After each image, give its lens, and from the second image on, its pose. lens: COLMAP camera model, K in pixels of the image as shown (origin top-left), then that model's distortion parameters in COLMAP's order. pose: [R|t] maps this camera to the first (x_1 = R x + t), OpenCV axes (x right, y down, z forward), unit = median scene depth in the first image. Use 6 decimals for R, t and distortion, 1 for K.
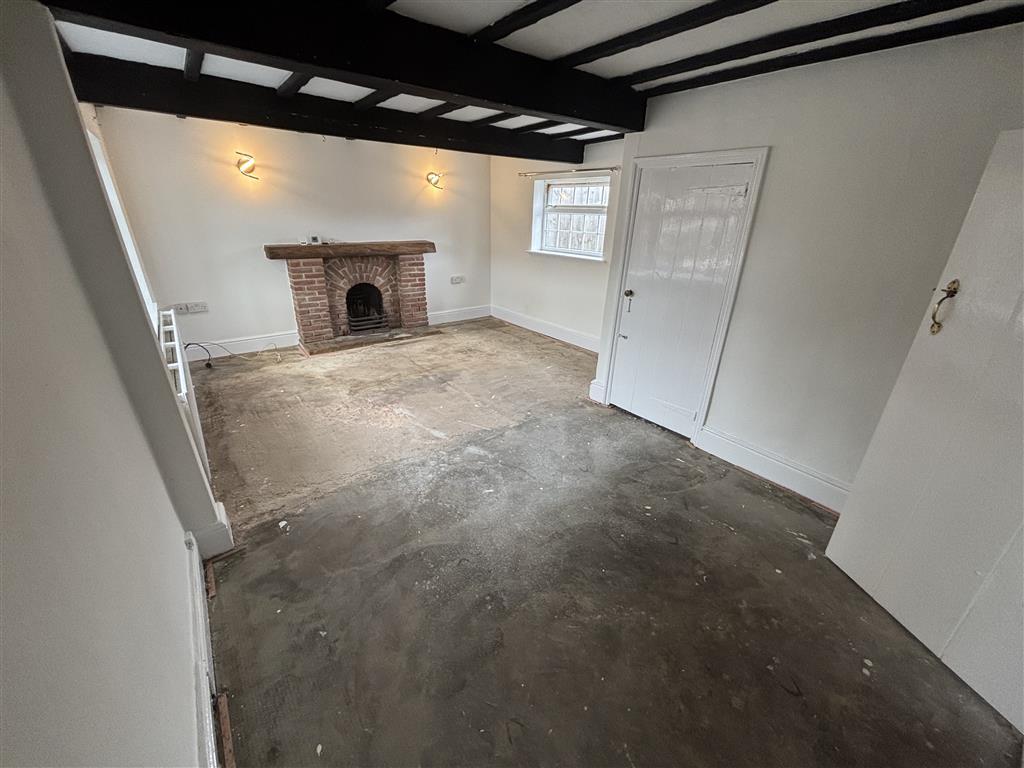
lens RADIAL K [[409.4, 0, 509.4], [0, 409.4, 386.0], [0, 0, 1]] dist [-0.009614, 0.000719]
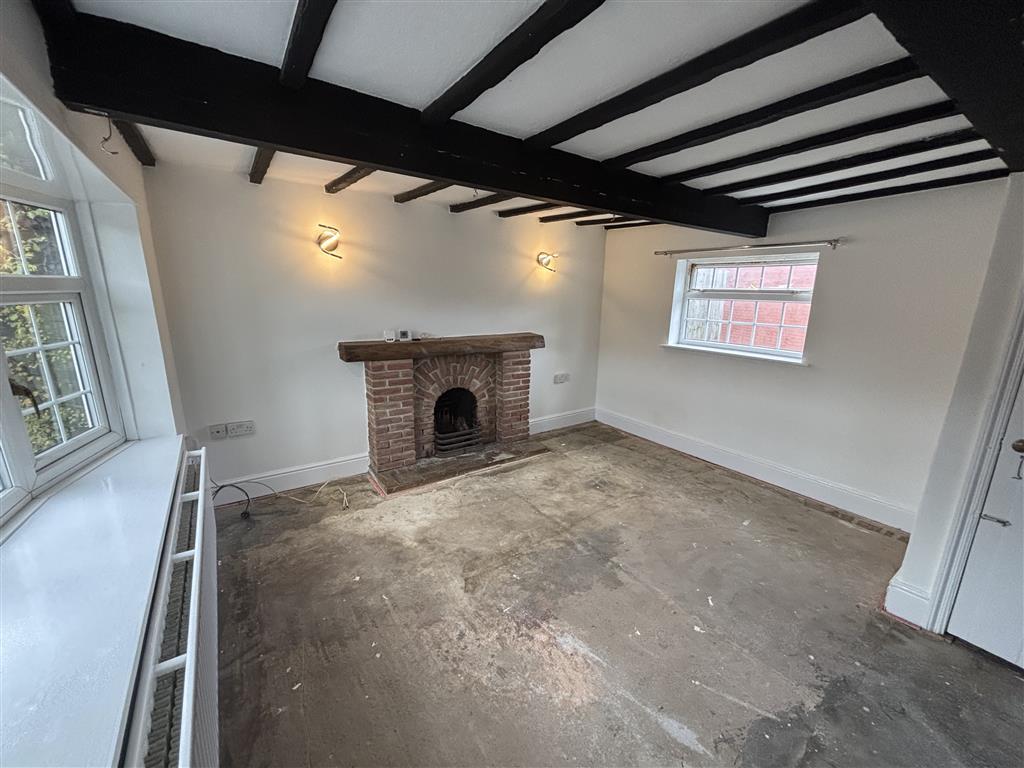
lens RADIAL K [[409.4, 0, 511.5], [0, 409.4, 385.1], [0, 0, 1]] dist [-0.009614, 0.000719]
pose [[0.998469, 0.007550, -0.054796, -0.234529], [-0.017257, 0.983714, -0.178912, -0.134617], [0.052553, 0.179584, 0.982338, 0.285400]]
